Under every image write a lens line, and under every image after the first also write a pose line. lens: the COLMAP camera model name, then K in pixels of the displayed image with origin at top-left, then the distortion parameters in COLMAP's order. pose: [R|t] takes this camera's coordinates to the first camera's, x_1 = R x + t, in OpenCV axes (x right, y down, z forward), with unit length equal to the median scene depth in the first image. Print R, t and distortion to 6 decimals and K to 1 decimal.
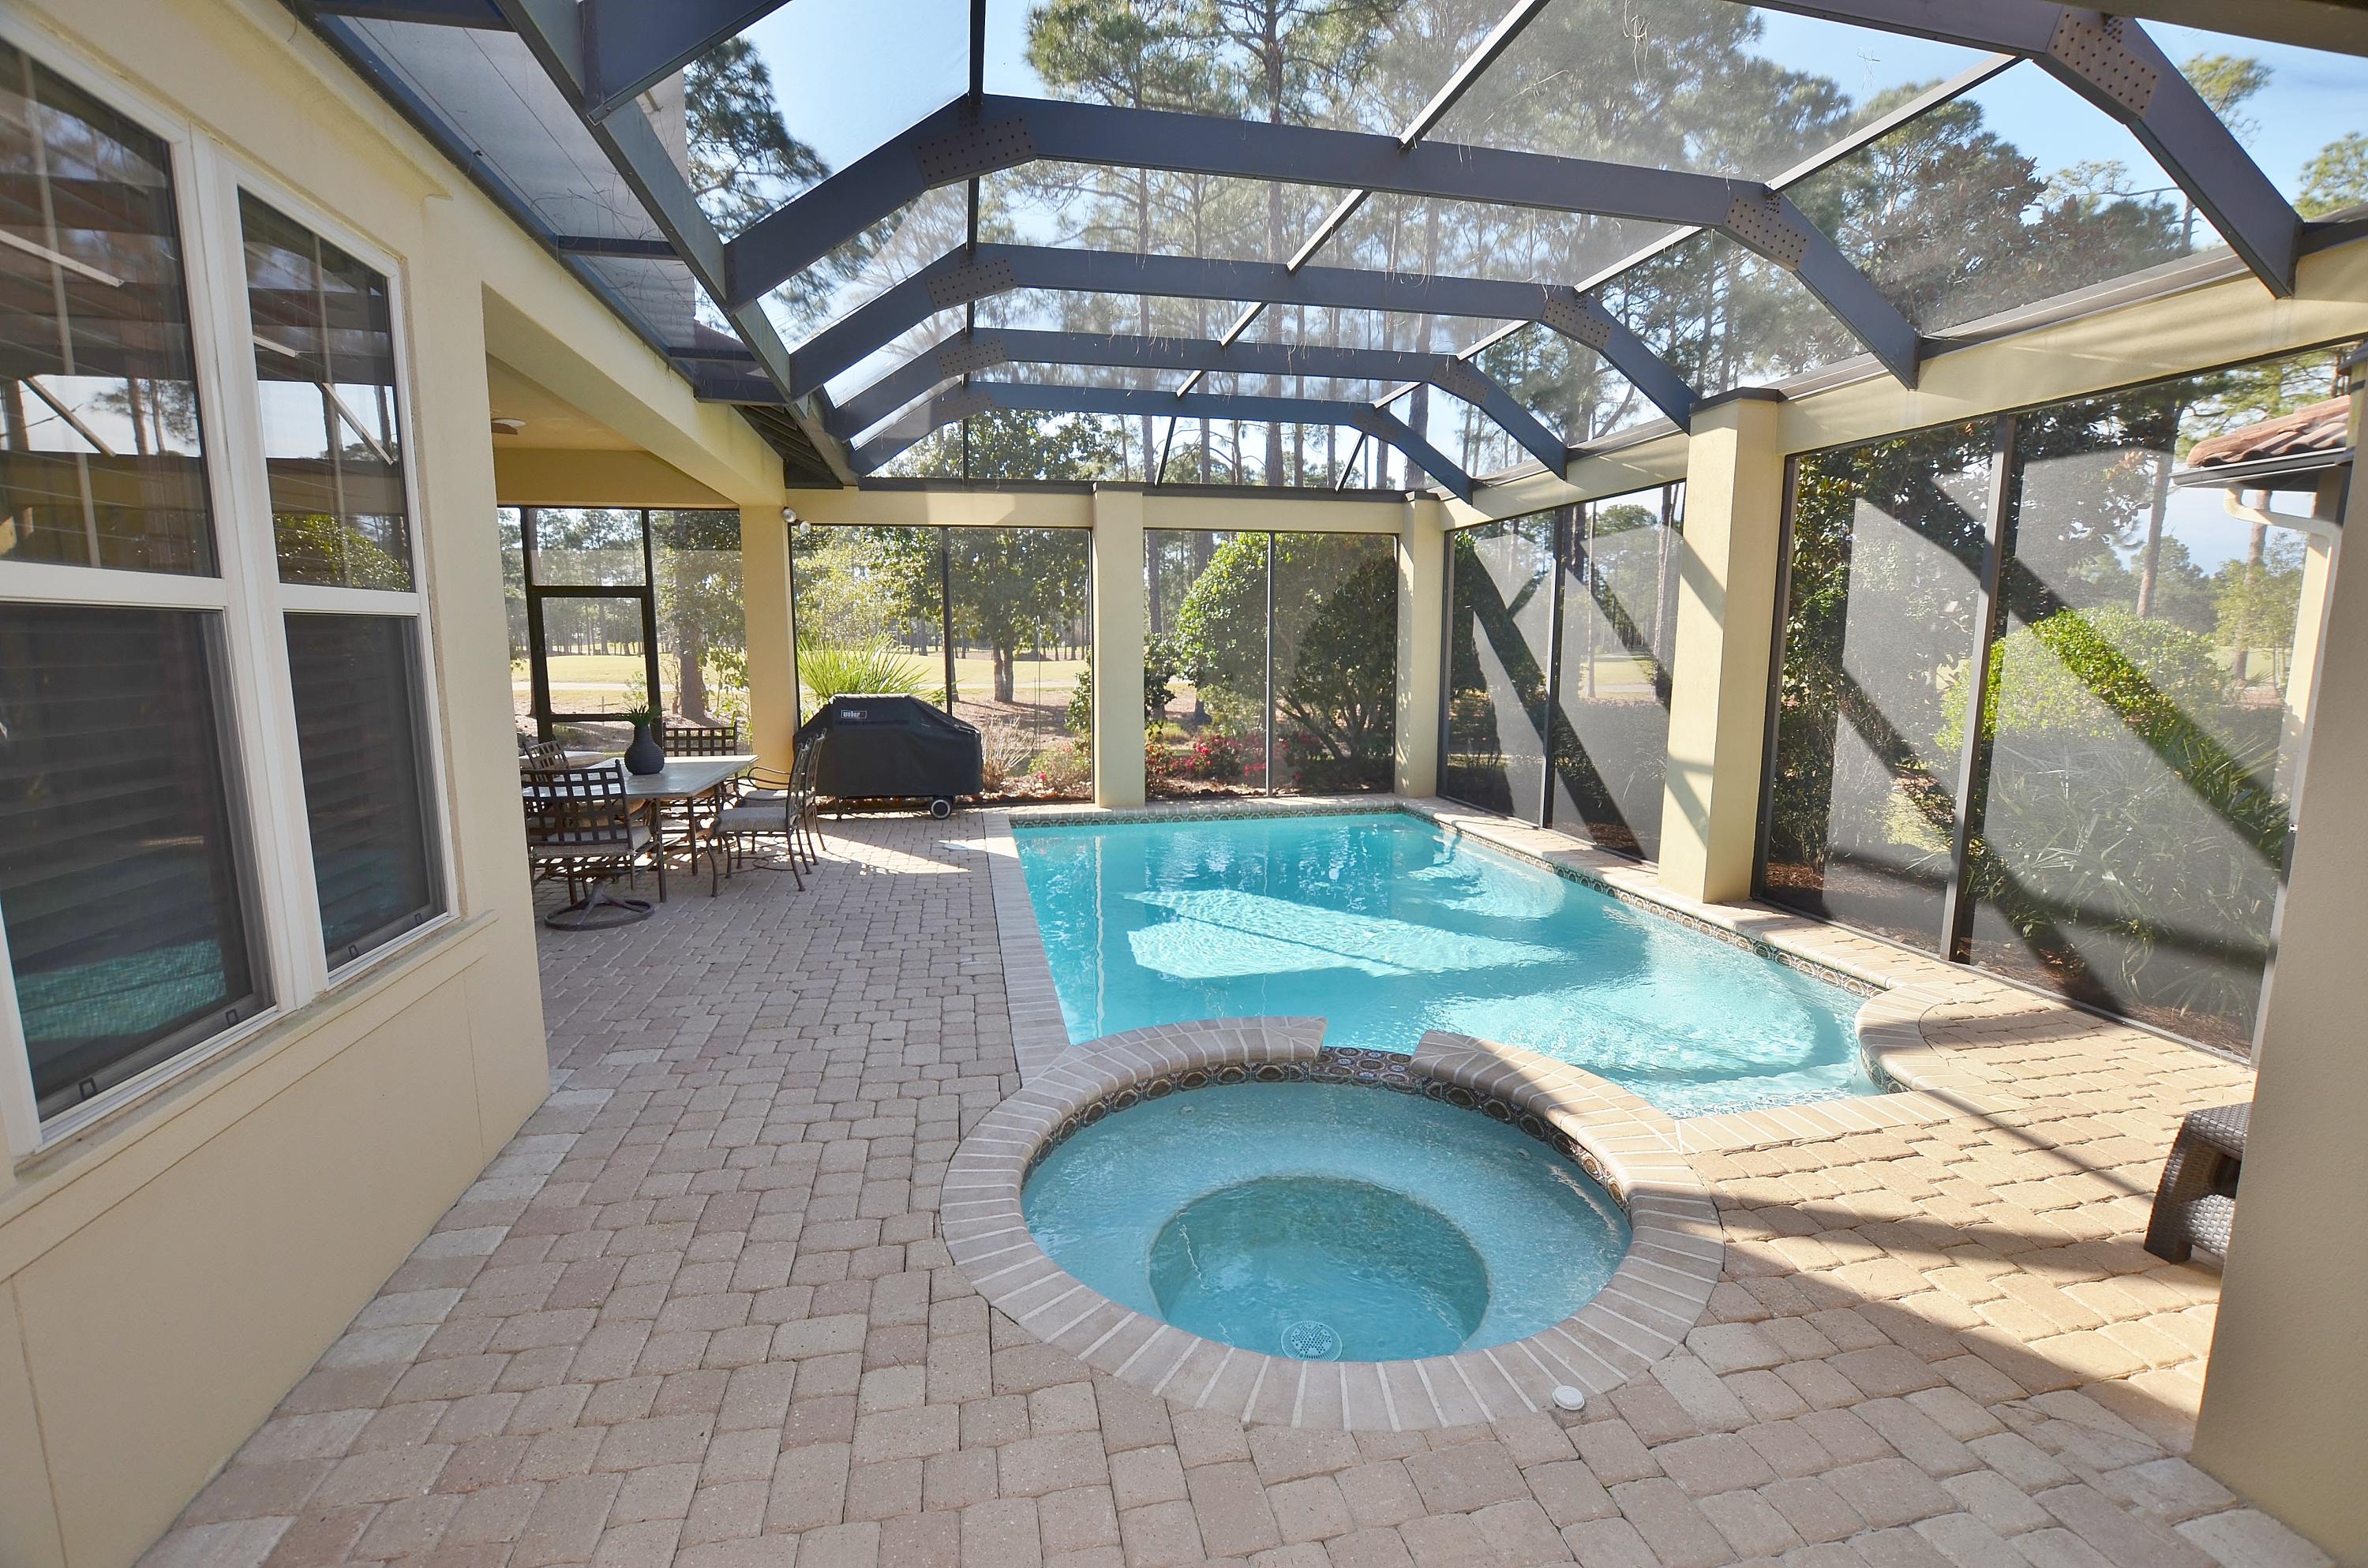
lens RADIAL K [[1037.9, 0, 1189.0], [0, 1037.9, 799.3], [0, 0, 1]] dist [-0.036190, 0.008731]
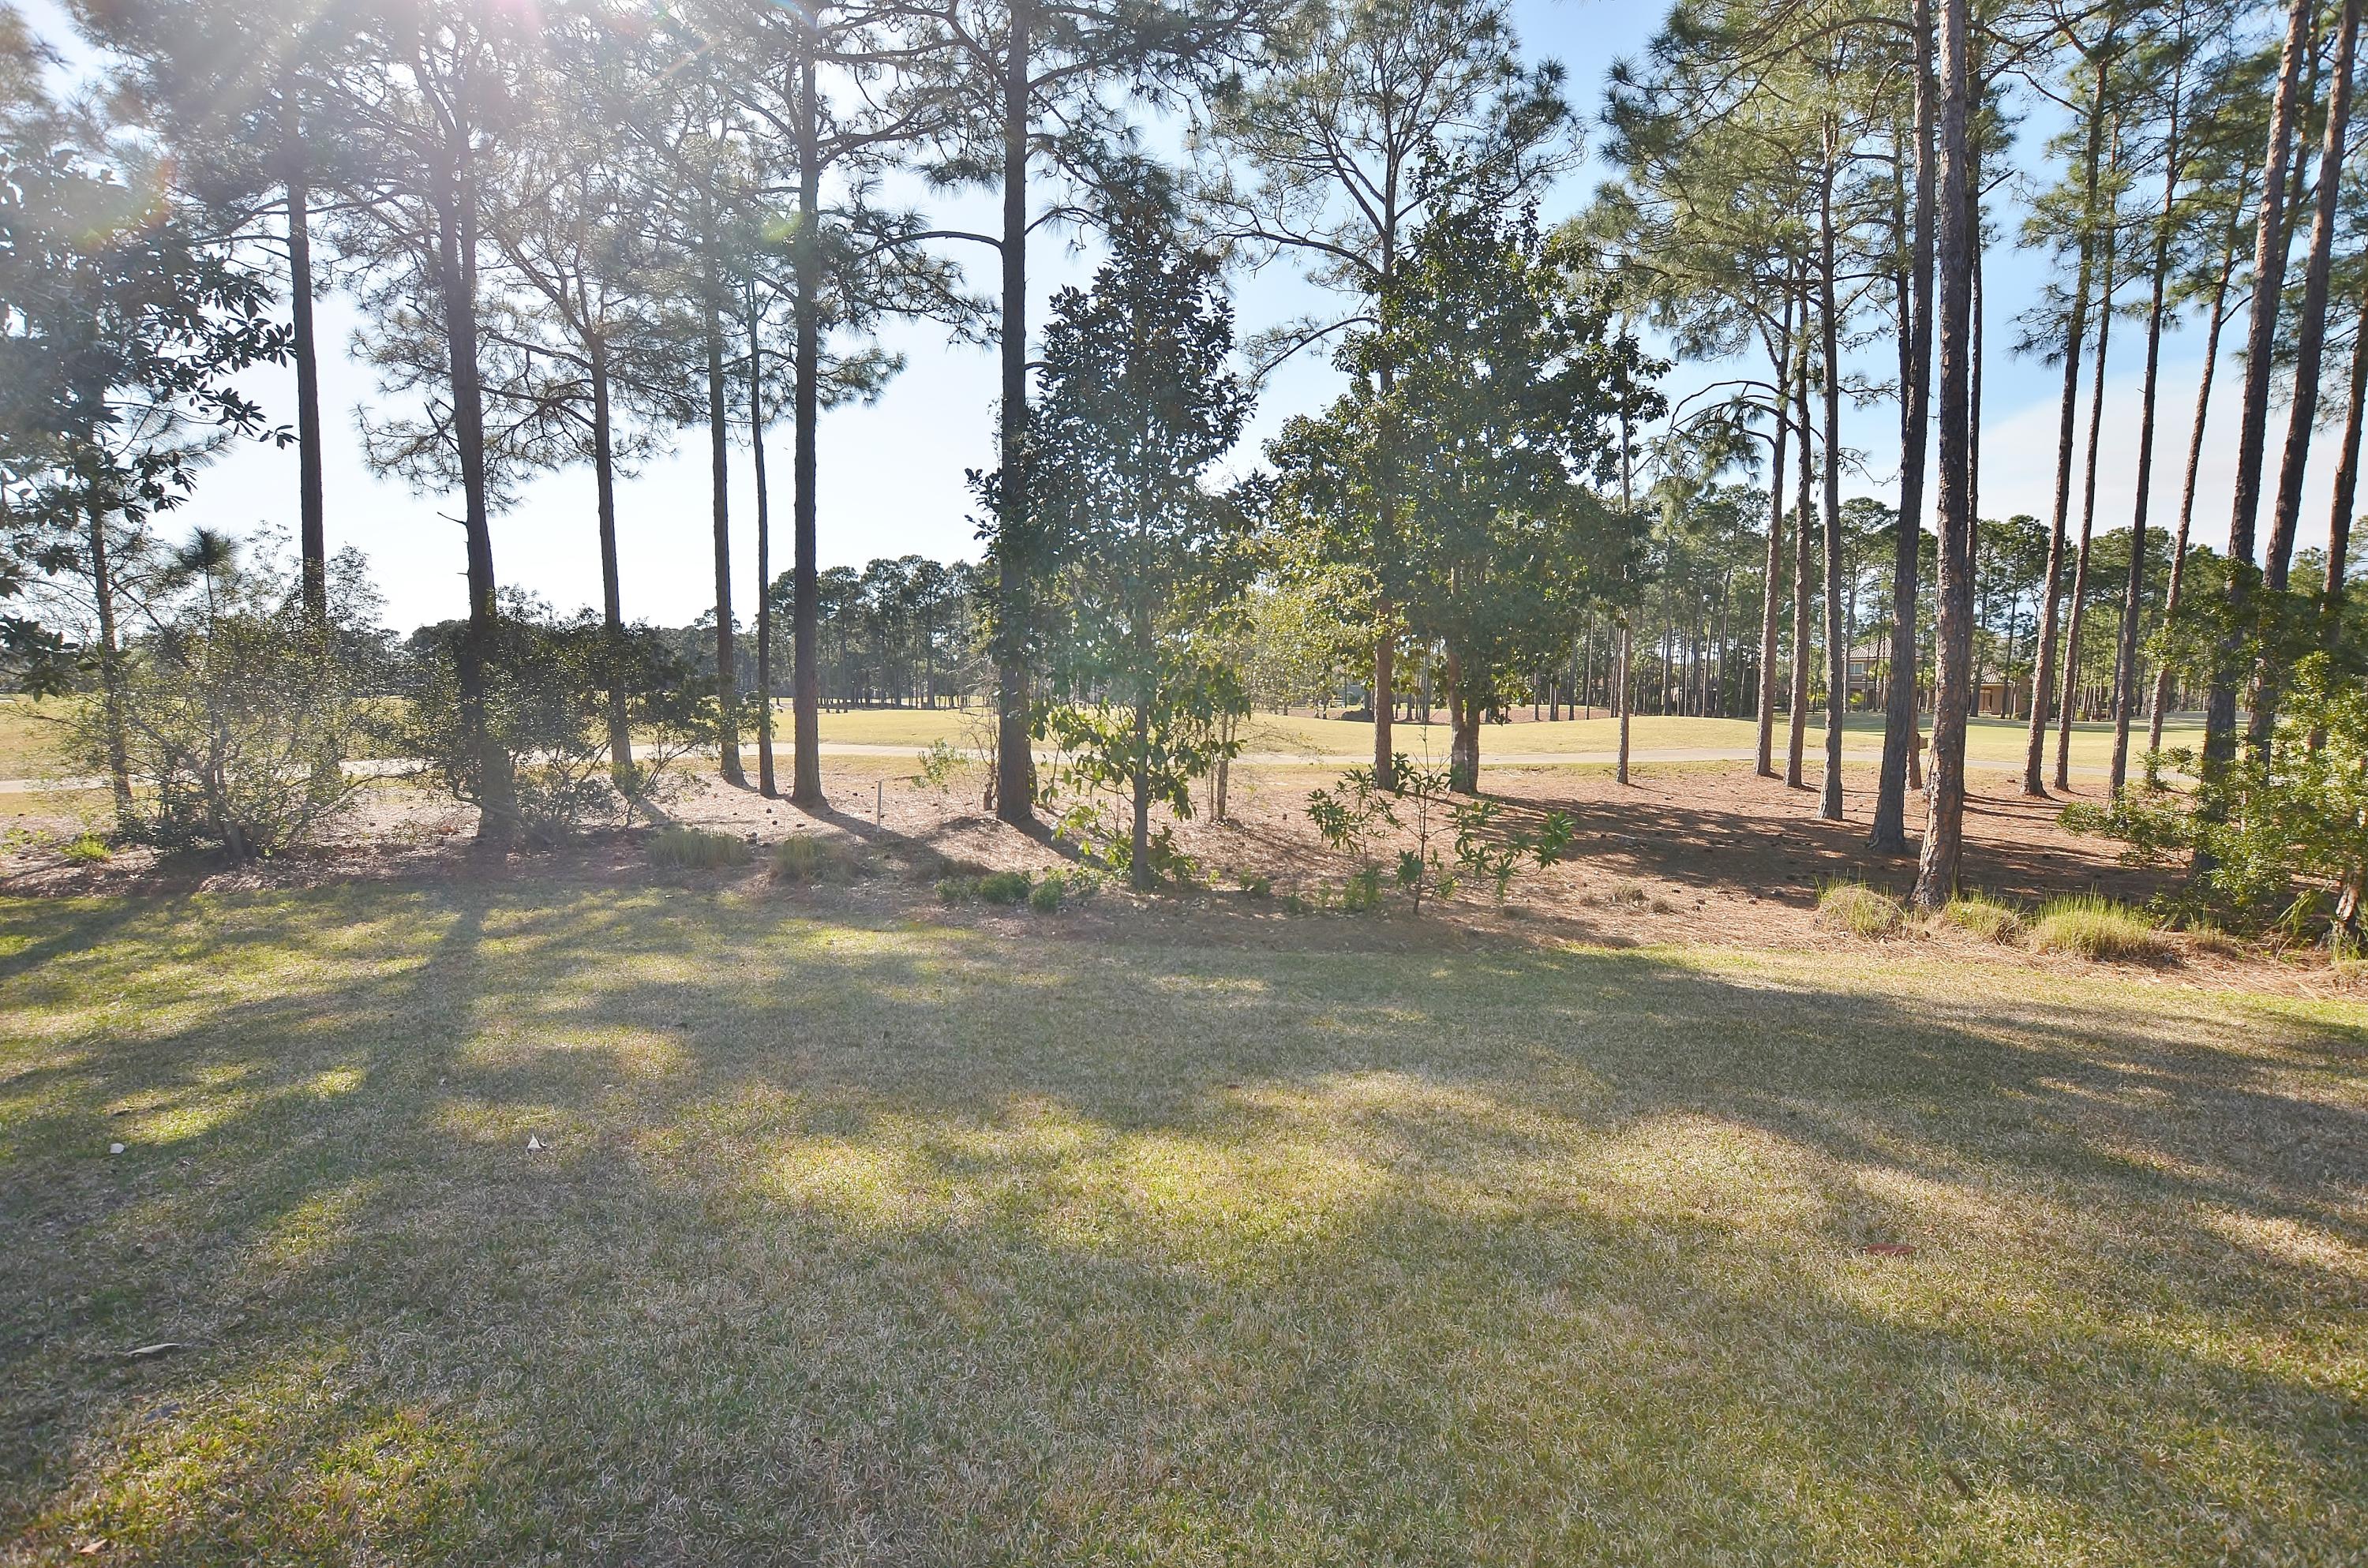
lens RADIAL K [[1037.9, 0, 1189.0], [0, 1037.9, 799.3], [0, 0, 1]] dist [-0.036190, 0.008731]
pose [[0.962098, 0.037574, -0.270101, -0.186833], [-0.053216, 0.997289, -0.050820, -0.054631], [0.267460, 0.063267, 0.961490, 0.385950]]
